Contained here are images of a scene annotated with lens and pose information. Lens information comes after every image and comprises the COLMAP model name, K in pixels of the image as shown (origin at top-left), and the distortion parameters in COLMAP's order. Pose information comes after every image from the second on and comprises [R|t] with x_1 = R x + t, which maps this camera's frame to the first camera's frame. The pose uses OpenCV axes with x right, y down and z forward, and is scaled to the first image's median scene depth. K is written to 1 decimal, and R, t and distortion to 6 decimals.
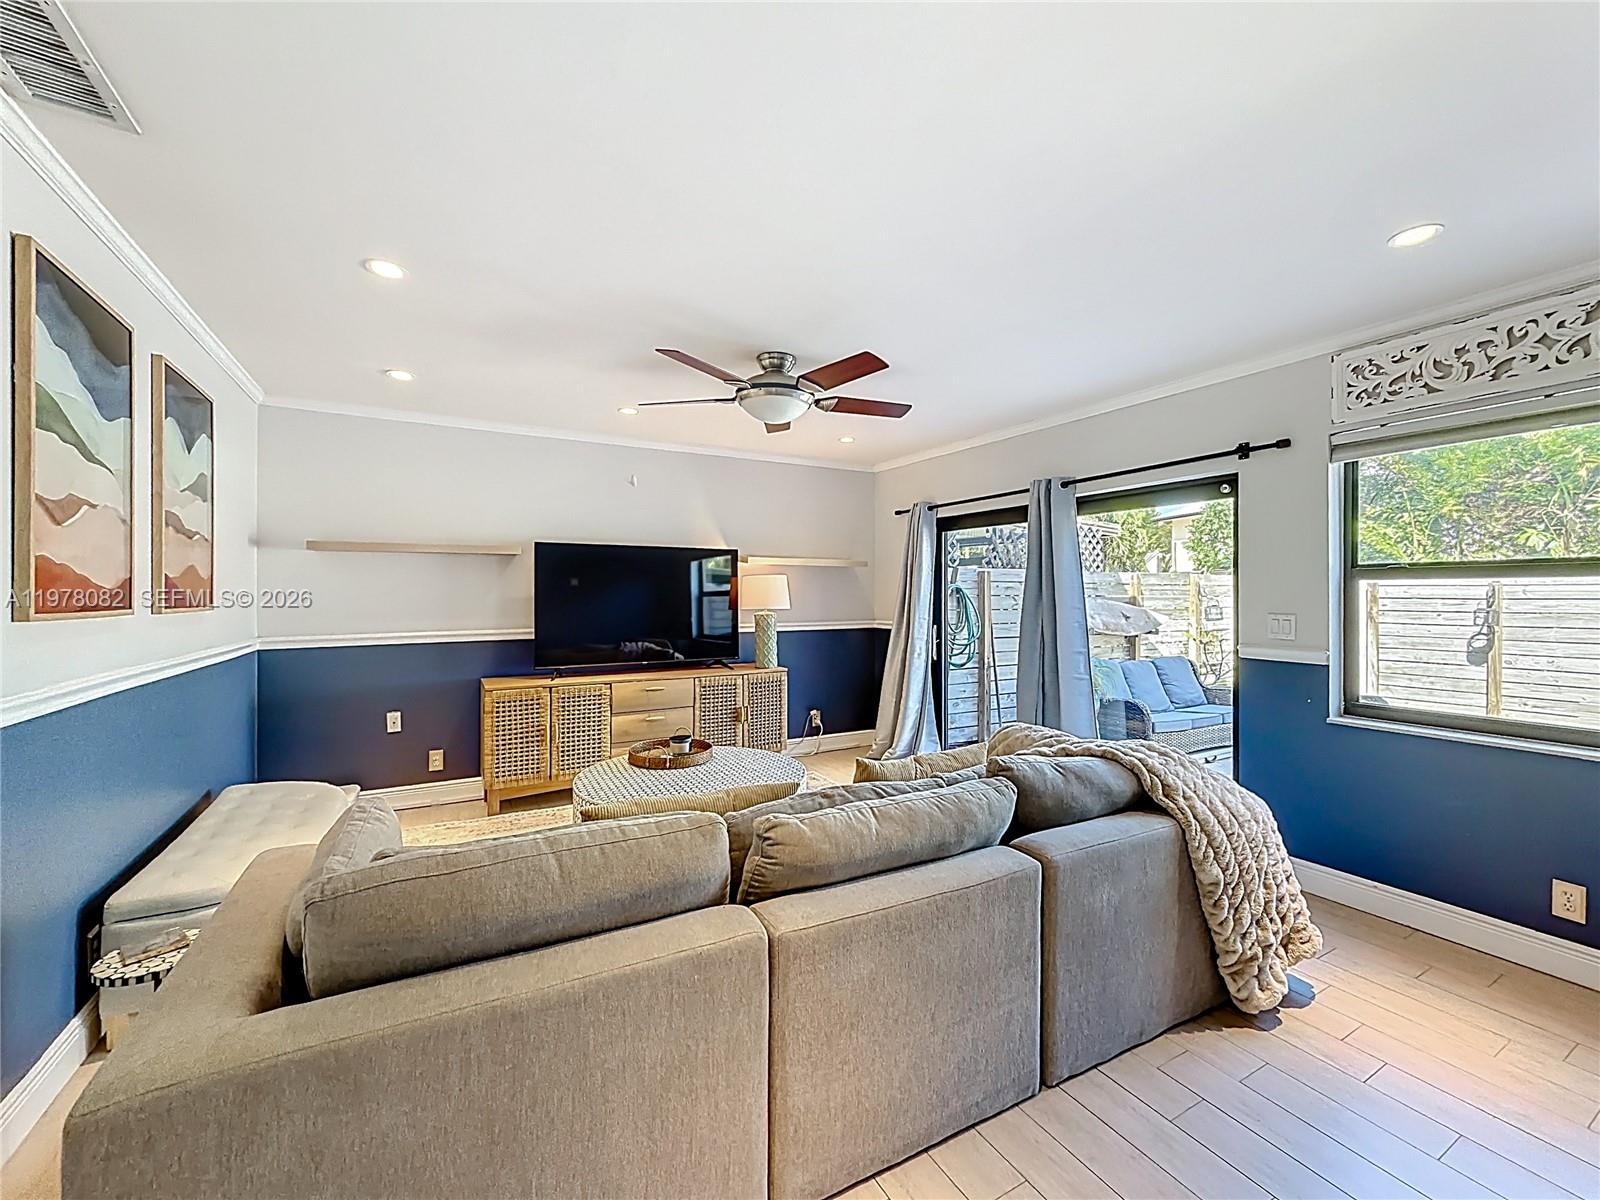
lens RADIAL K [[653.2, 0, 799.2], [0, 653.2, 594.8], [0, 0, 1]] dist [0.005337, -0.001135]
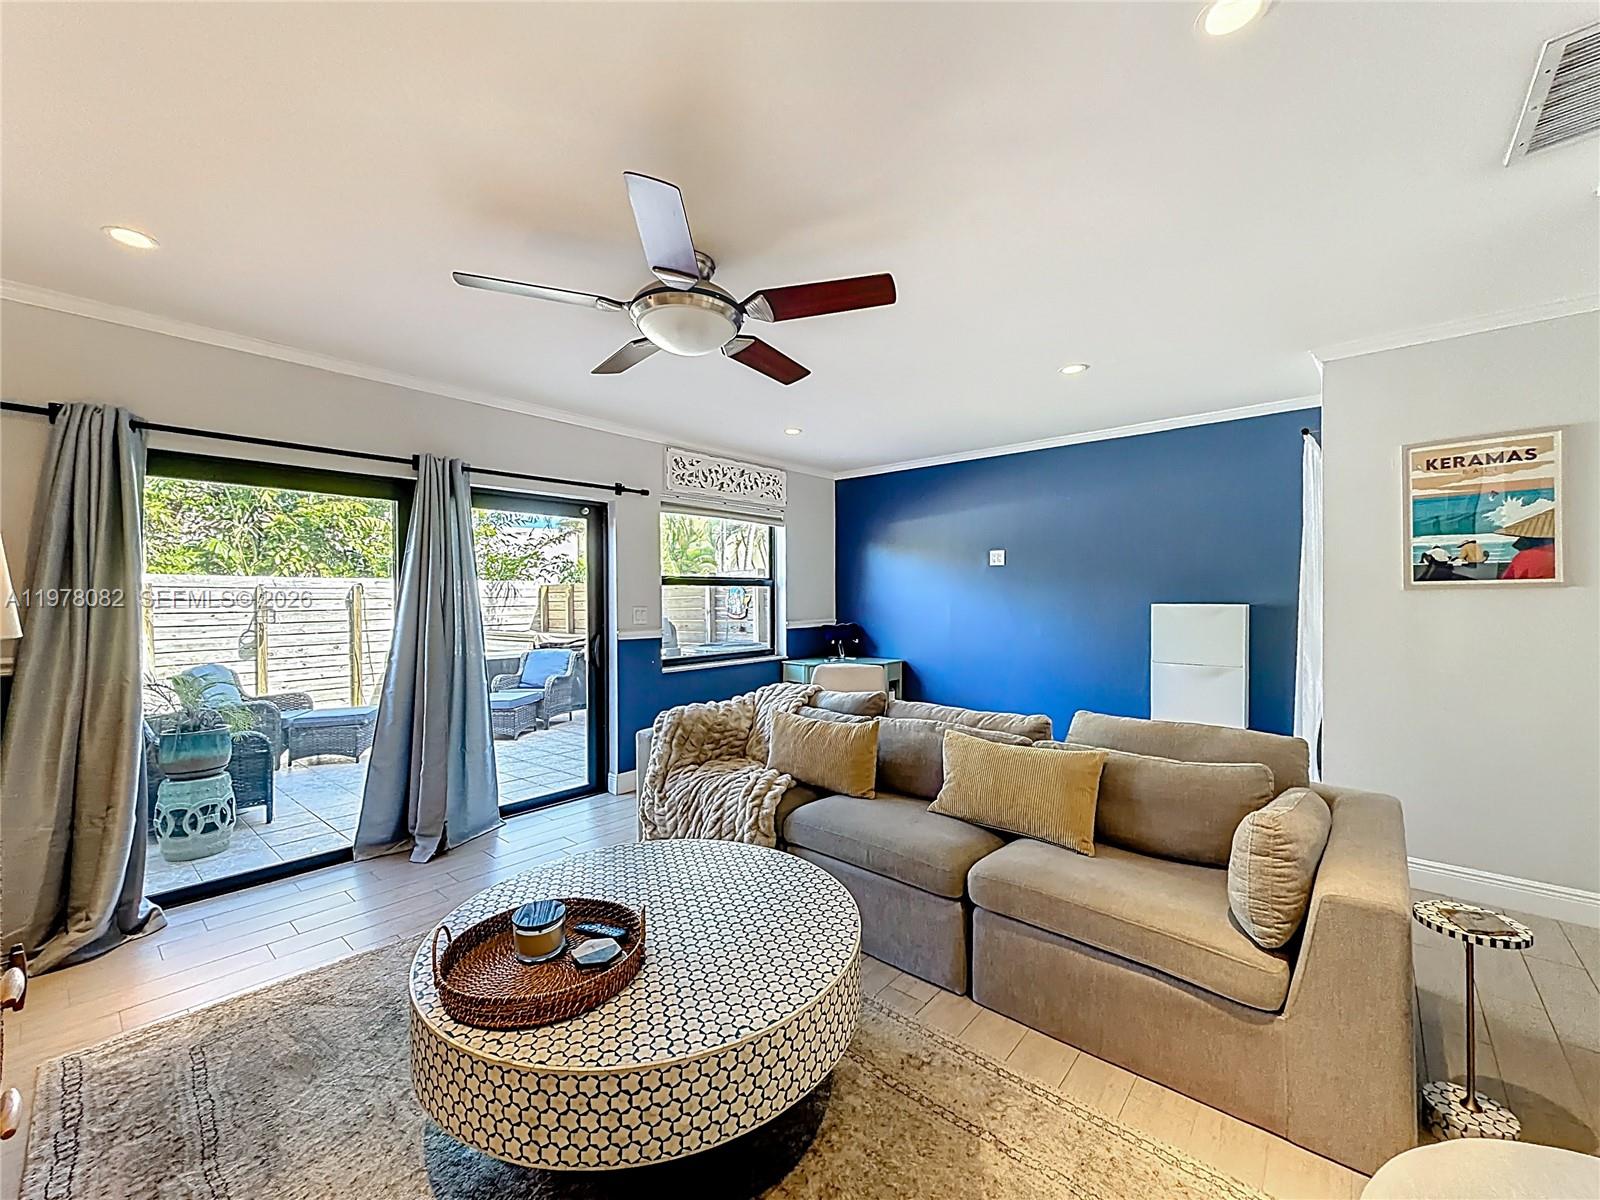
lens RADIAL K [[653.2, 0, 806.4], [0, 653.2, 600.8], [0, 0, 1]] dist [0.005337, -0.001135]
pose [[-0.347872, -0.007249, 0.937514, -0.523713], [0.004247, 0.999948, 0.009308, 0.002368], [-0.937532, 0.007219, -0.347823, 0.781649]]
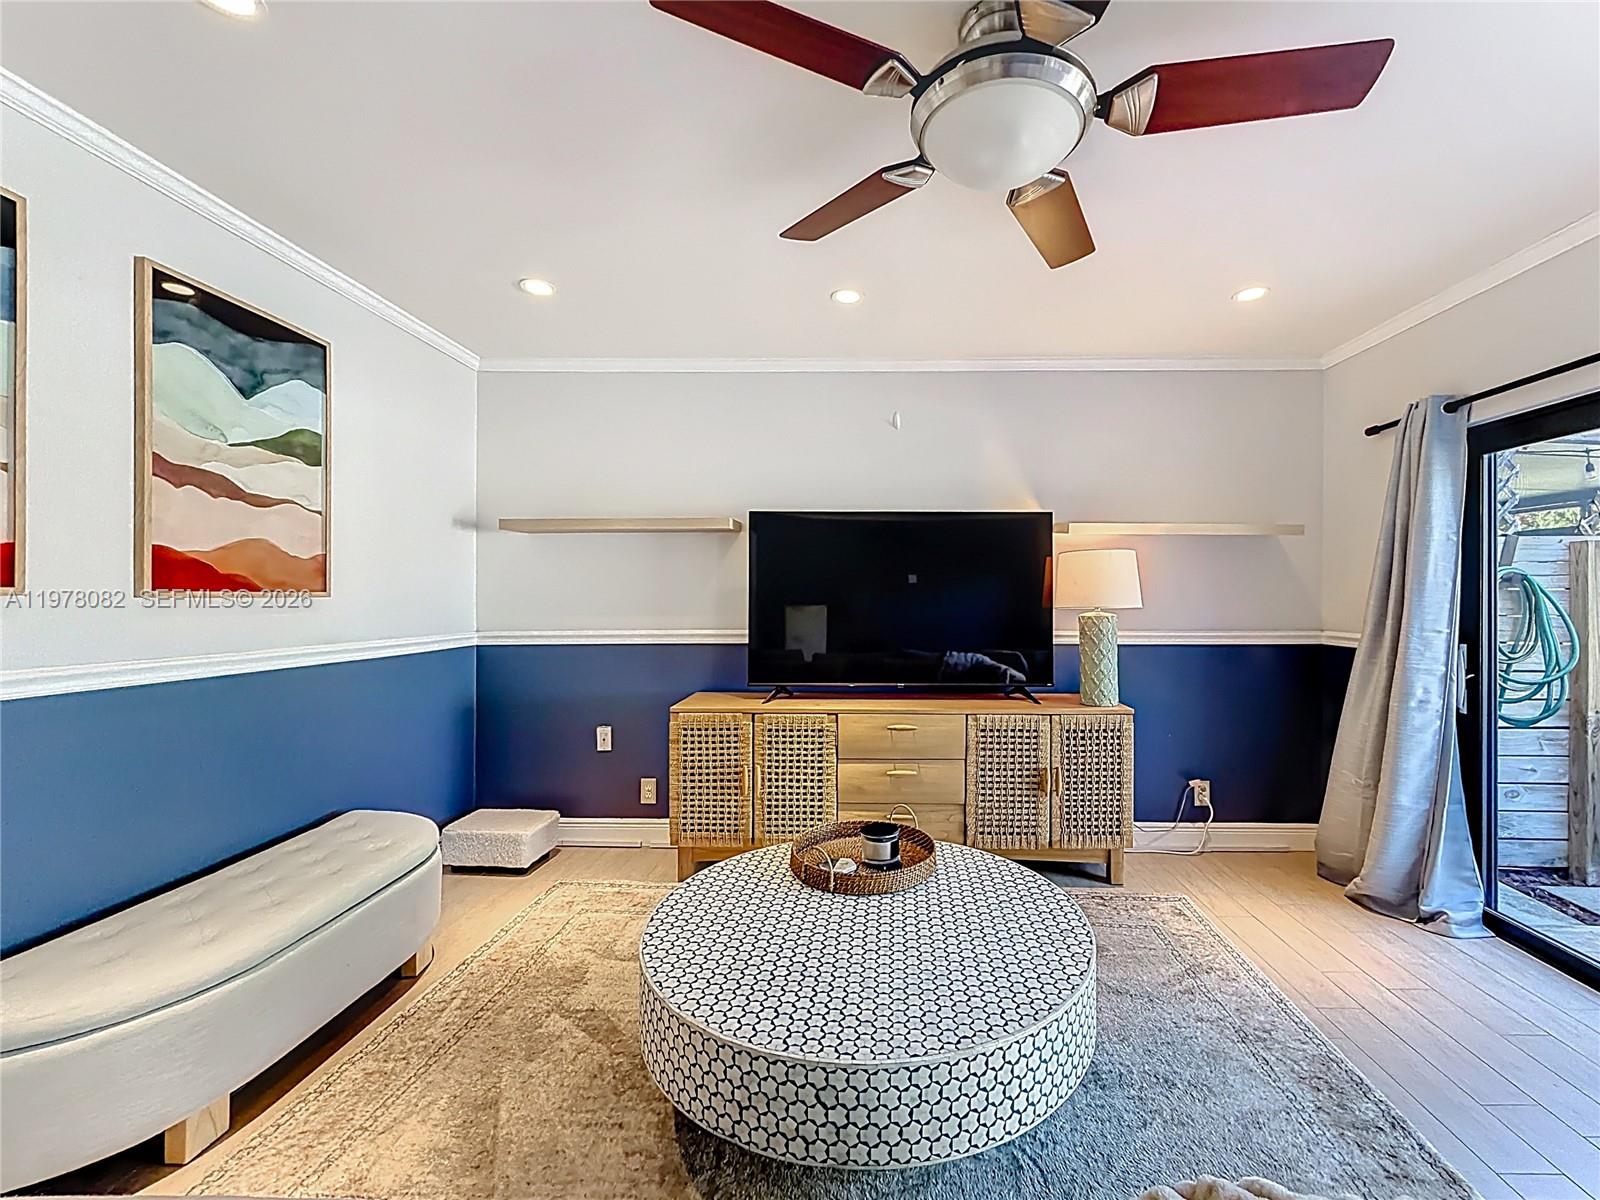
lens RADIAL K [[704.4, 0, 832.3], [0, 704.4, 592.1], [0, 0, 1]] dist [-0.000720, -0.000043]
pose [[0.868665, -0.000185, -0.495400, 0.063931], [-0.003222, 0.999977, -0.006022, 0.013345], [0.495390, 0.006827, 0.868644, 0.341369]]
